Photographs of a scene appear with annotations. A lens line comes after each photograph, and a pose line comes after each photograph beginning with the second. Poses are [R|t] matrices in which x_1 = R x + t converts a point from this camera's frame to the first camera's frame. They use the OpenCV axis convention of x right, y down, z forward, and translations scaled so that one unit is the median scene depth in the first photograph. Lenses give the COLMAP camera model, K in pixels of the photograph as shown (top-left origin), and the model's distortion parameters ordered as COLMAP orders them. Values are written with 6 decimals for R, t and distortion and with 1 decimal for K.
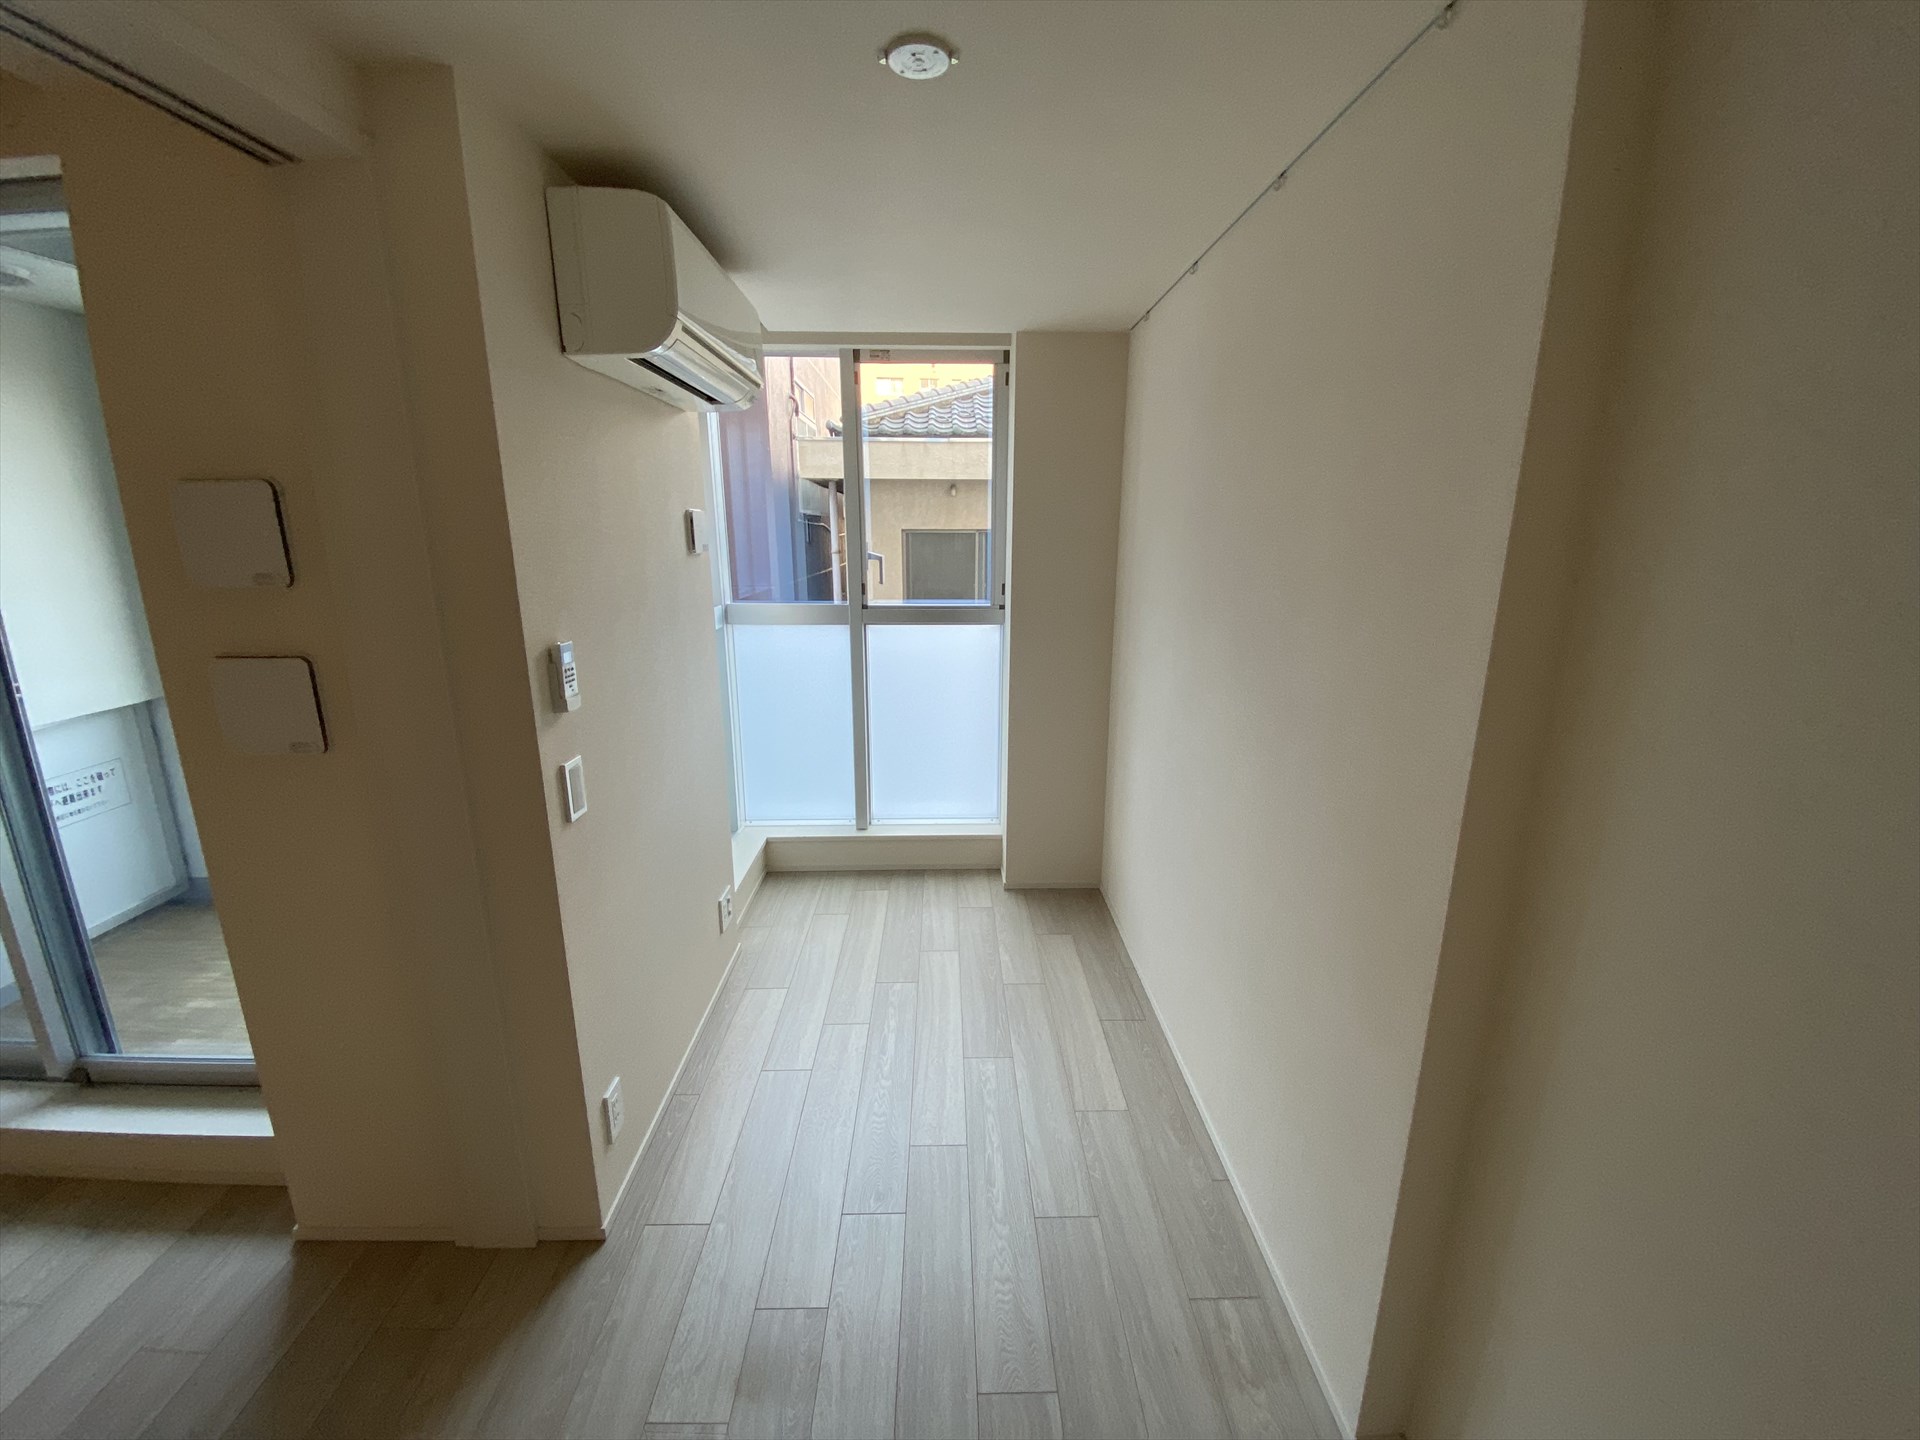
lens RADIAL K [[782.1, 0, 955.9], [0, 782.1, 722.2], [0, 0, 1]] dist [0.040697, -0.030198]
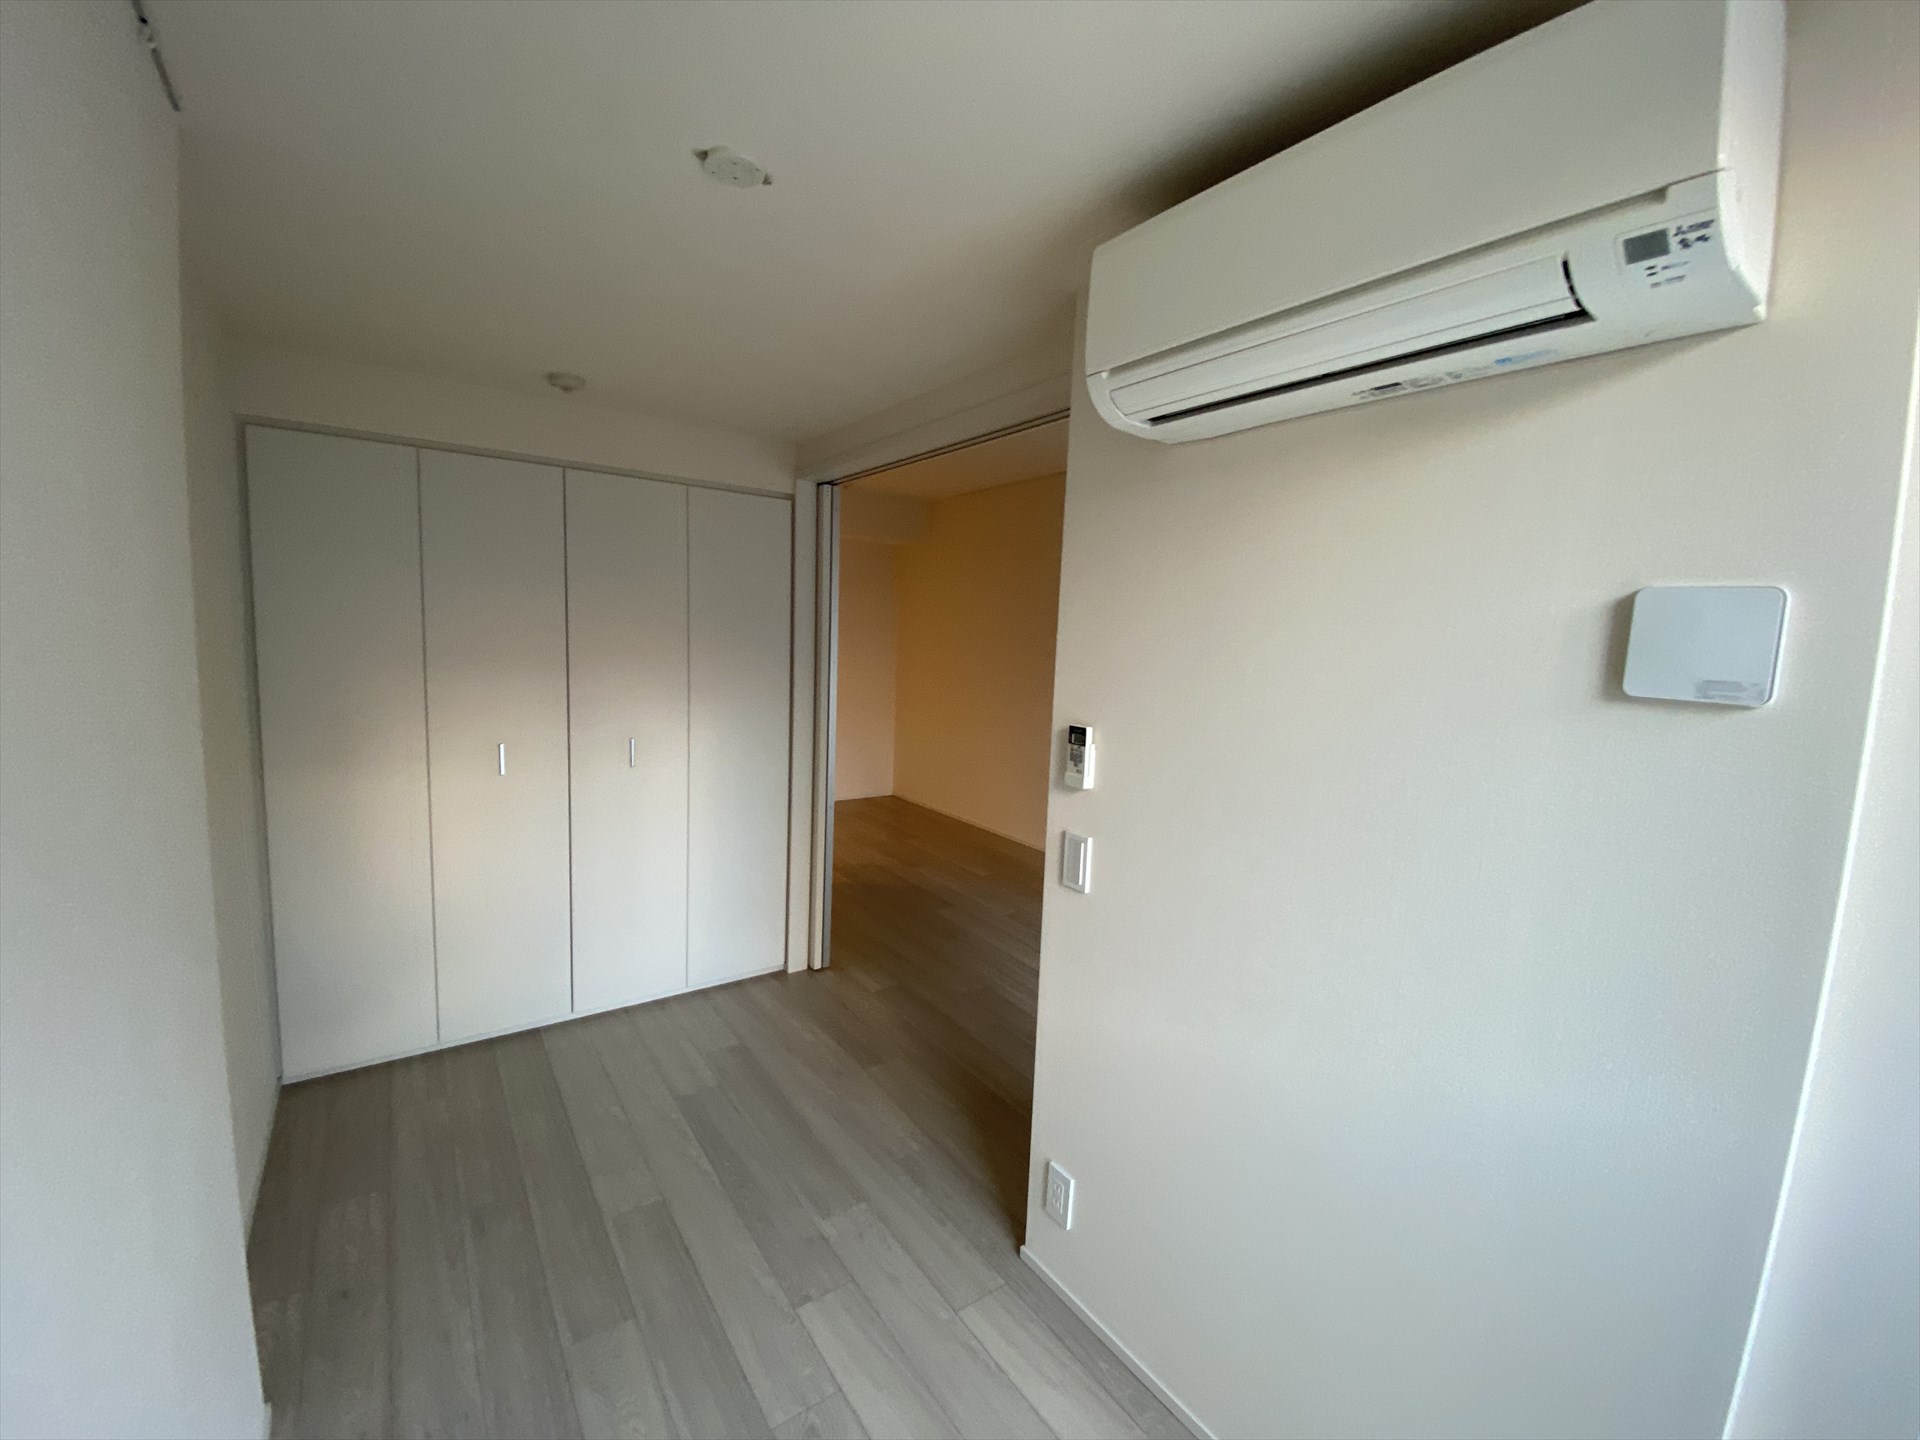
lens RADIAL K [[782.1, 0, 955.9], [0, 782.1, 722.2], [0, 0, 1]] dist [0.040697, -0.030198]
pose [[-0.823598, 0.034751, -0.566108, 0.212952], [-0.176465, 0.932881, 0.313994, -0.345398], [0.539023, 0.358503, -0.762187, 1.438605]]
